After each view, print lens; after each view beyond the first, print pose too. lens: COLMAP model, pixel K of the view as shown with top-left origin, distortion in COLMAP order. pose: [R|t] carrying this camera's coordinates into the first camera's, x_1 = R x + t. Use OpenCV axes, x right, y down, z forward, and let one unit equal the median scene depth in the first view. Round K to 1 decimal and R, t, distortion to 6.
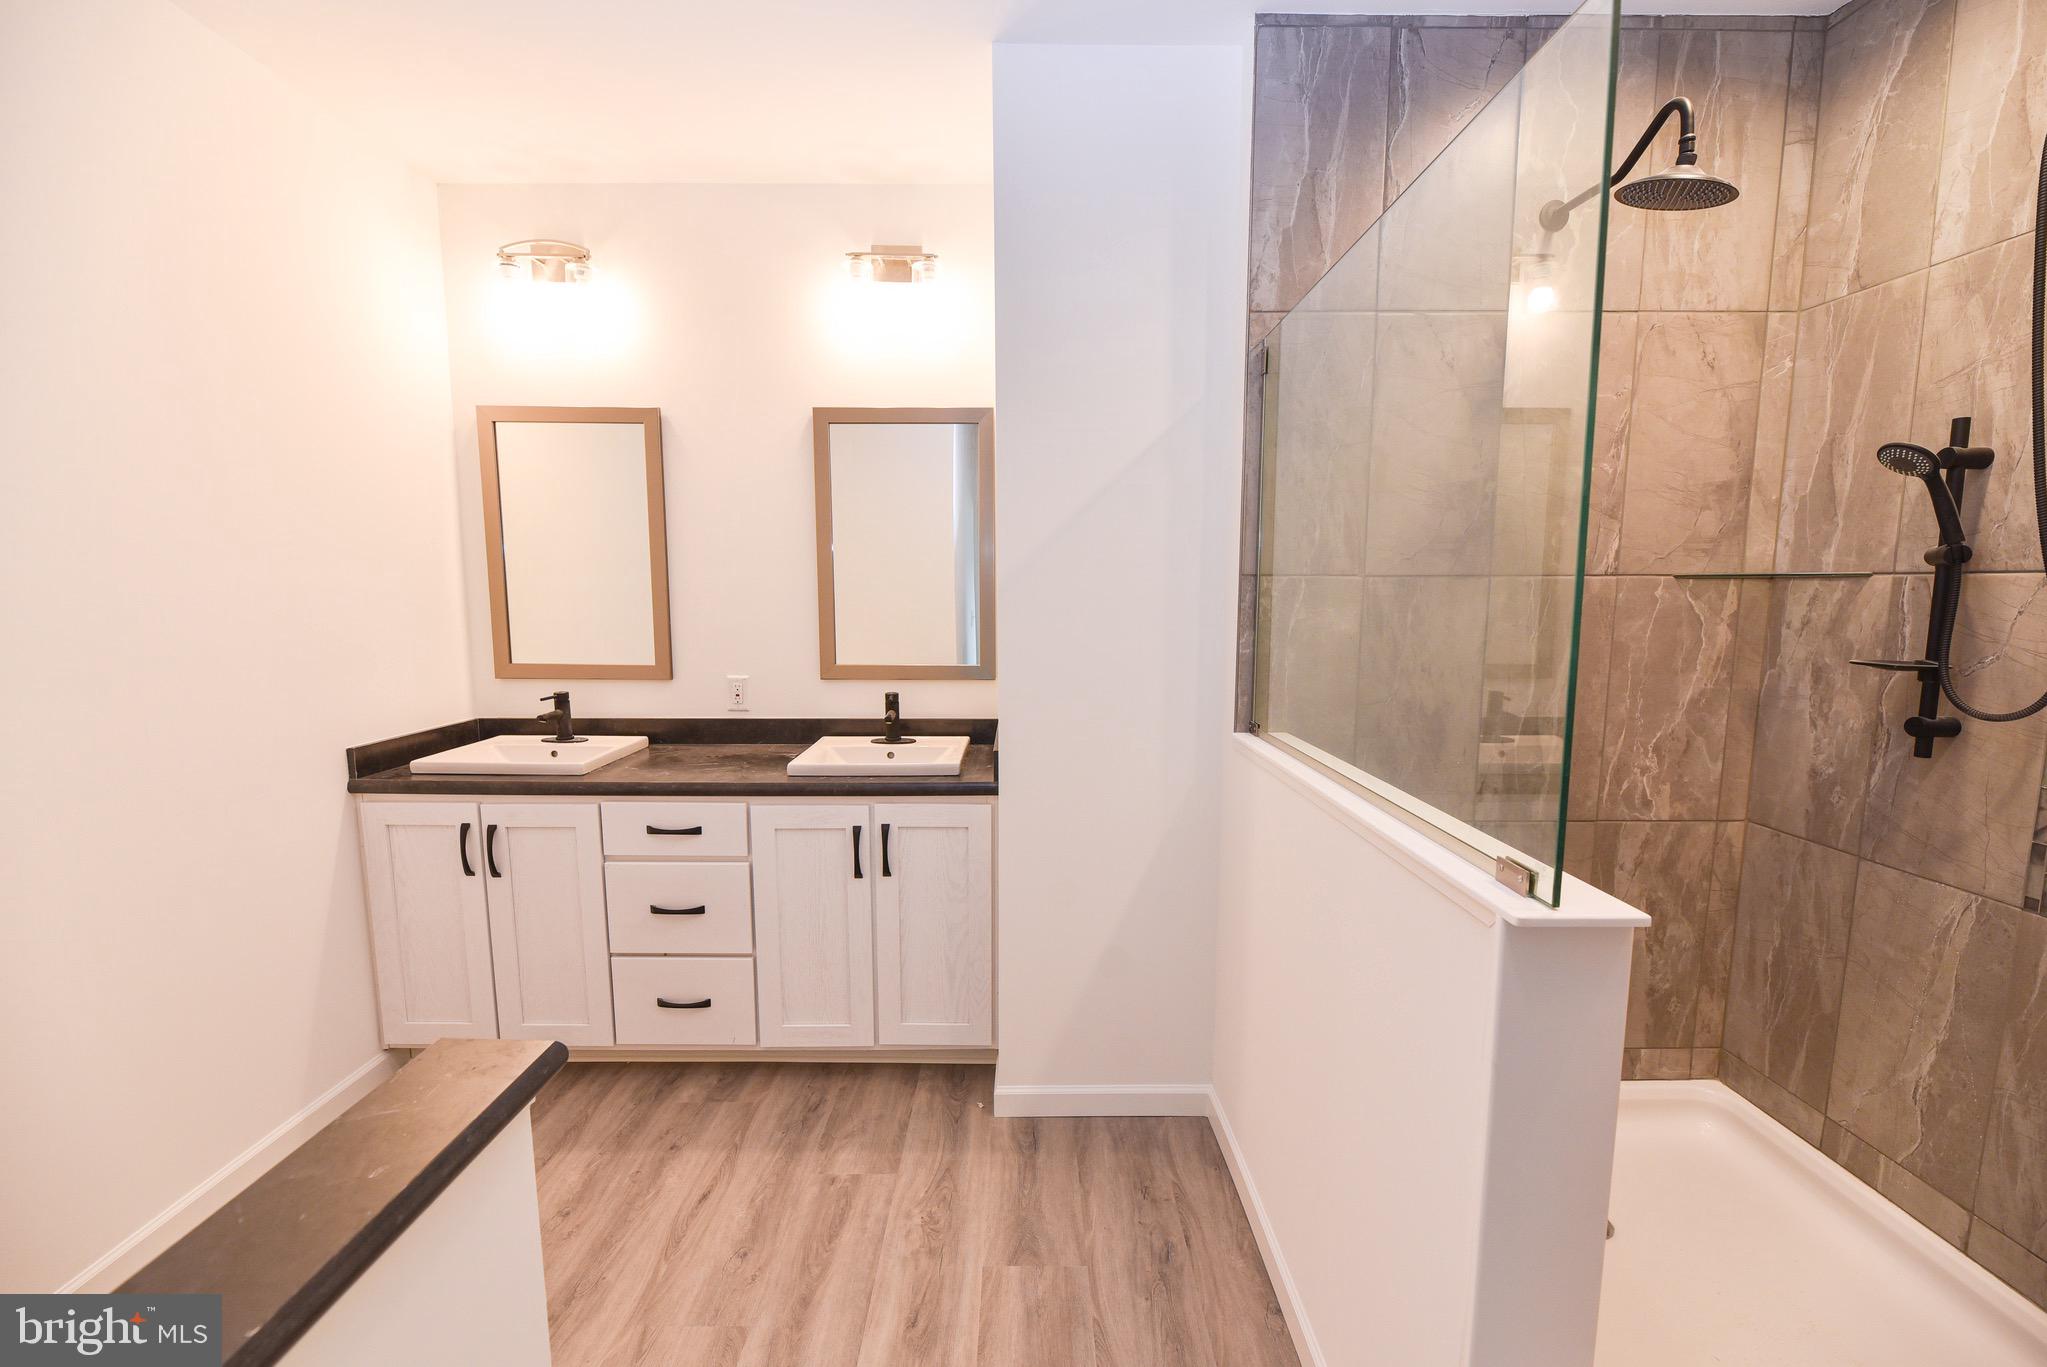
lens RADIAL K [[829.8, 0, 1035.6], [0, 829.8, 690.1], [0, 0, 1]] dist [-0.001122, -0.002534]
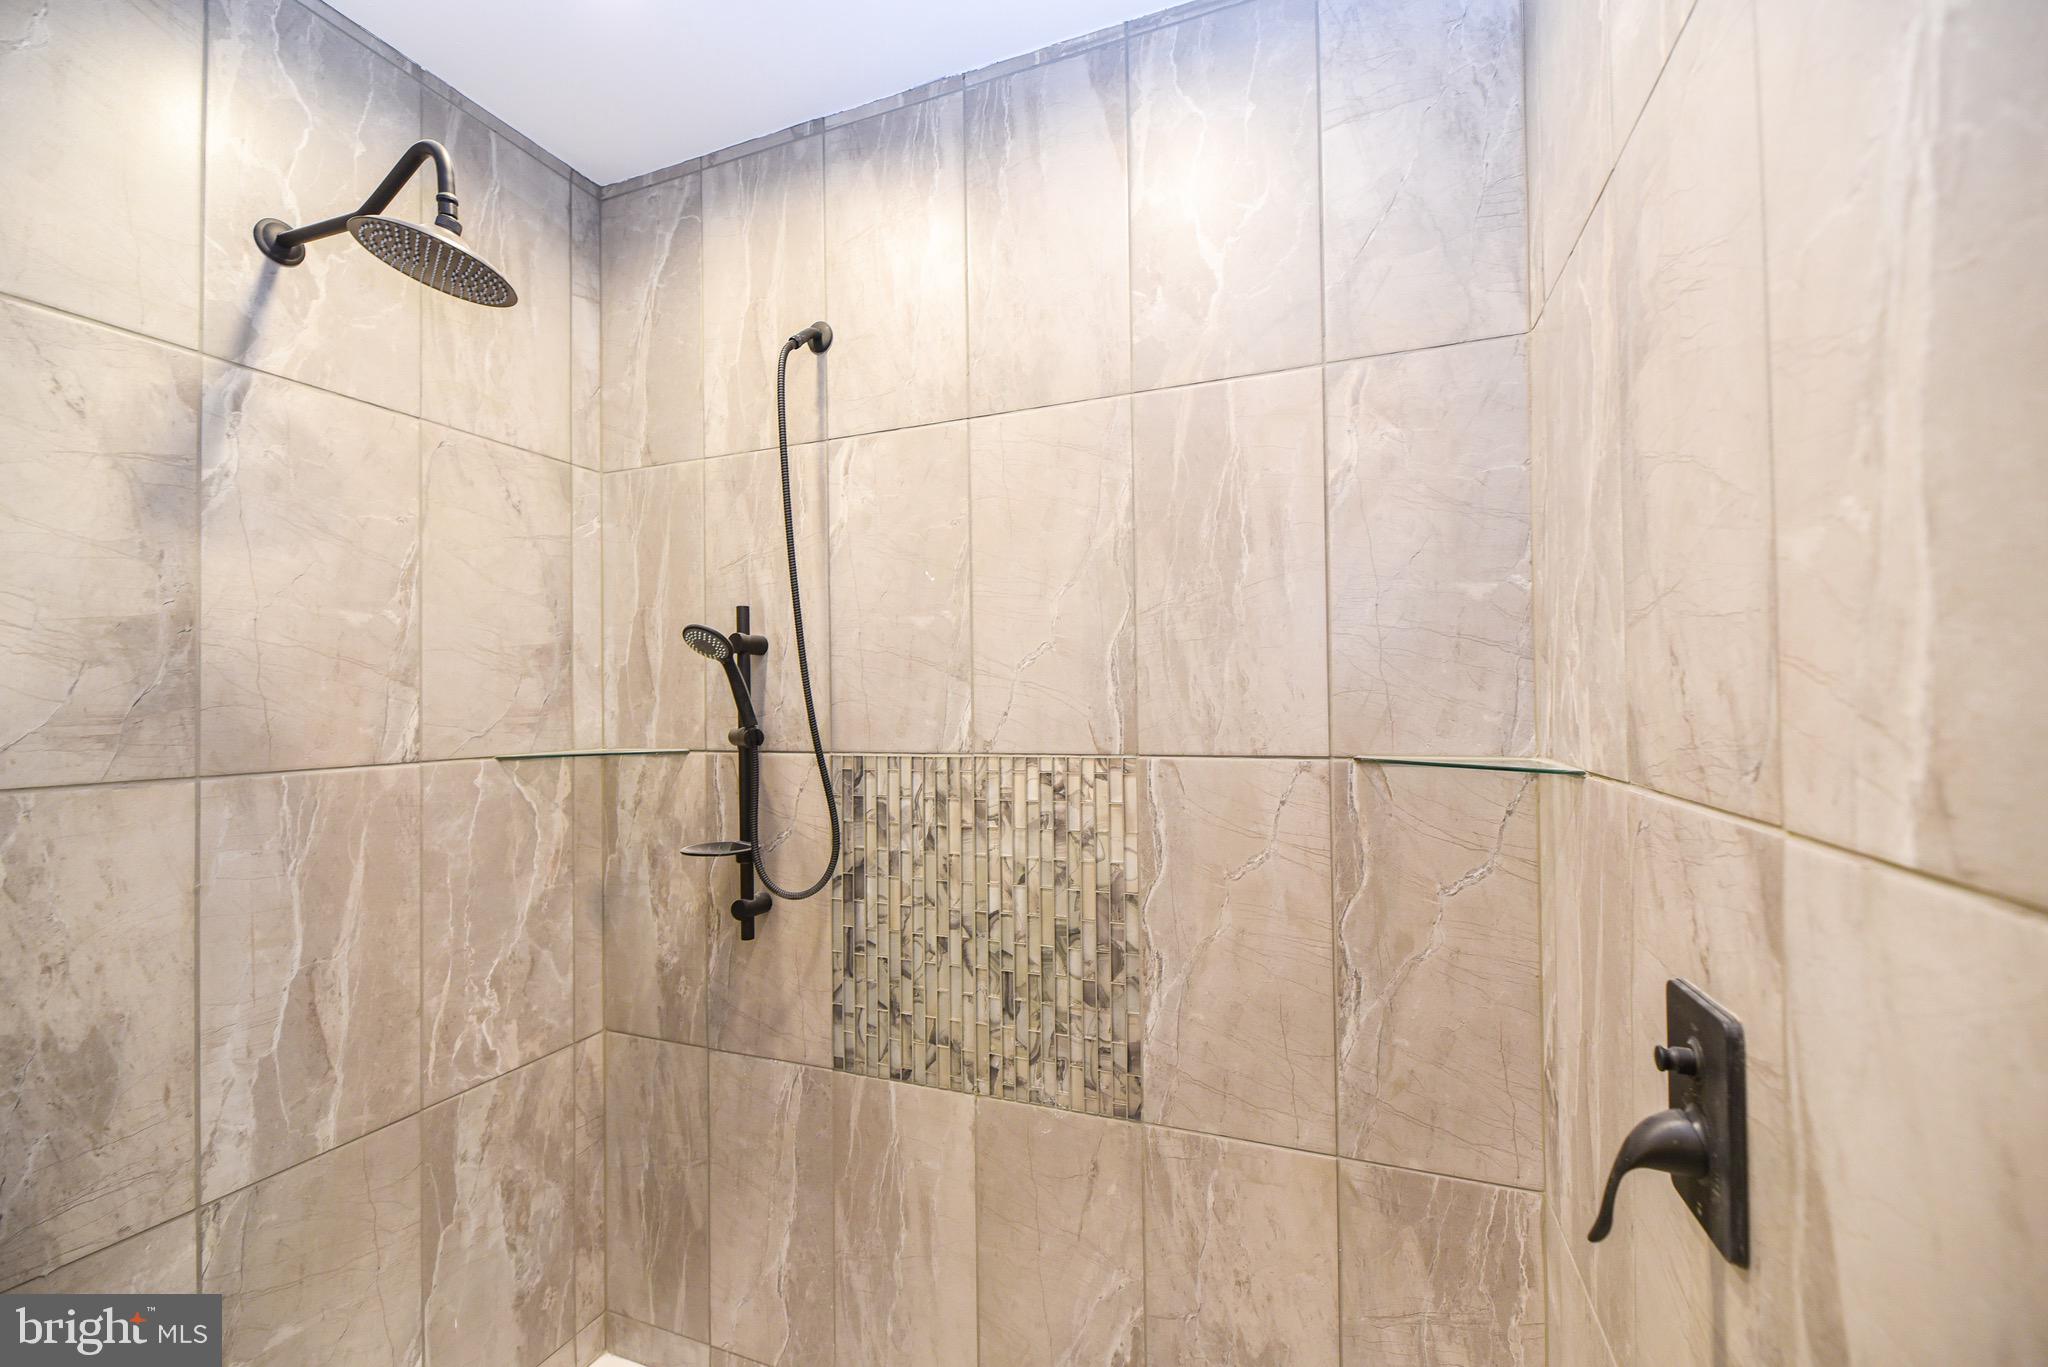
lens RADIAL K [[830.2, 0, 1033.4], [0, 830.2, 687.7], [0, 0, 1]] dist [-0.001122, -0.002534]
pose [[0.368628, 0.015501, 0.929448, 0.239950], [0.128107, 0.989474, -0.067311, -0.092547], [-0.920708, 0.143881, 0.362761, 0.248820]]
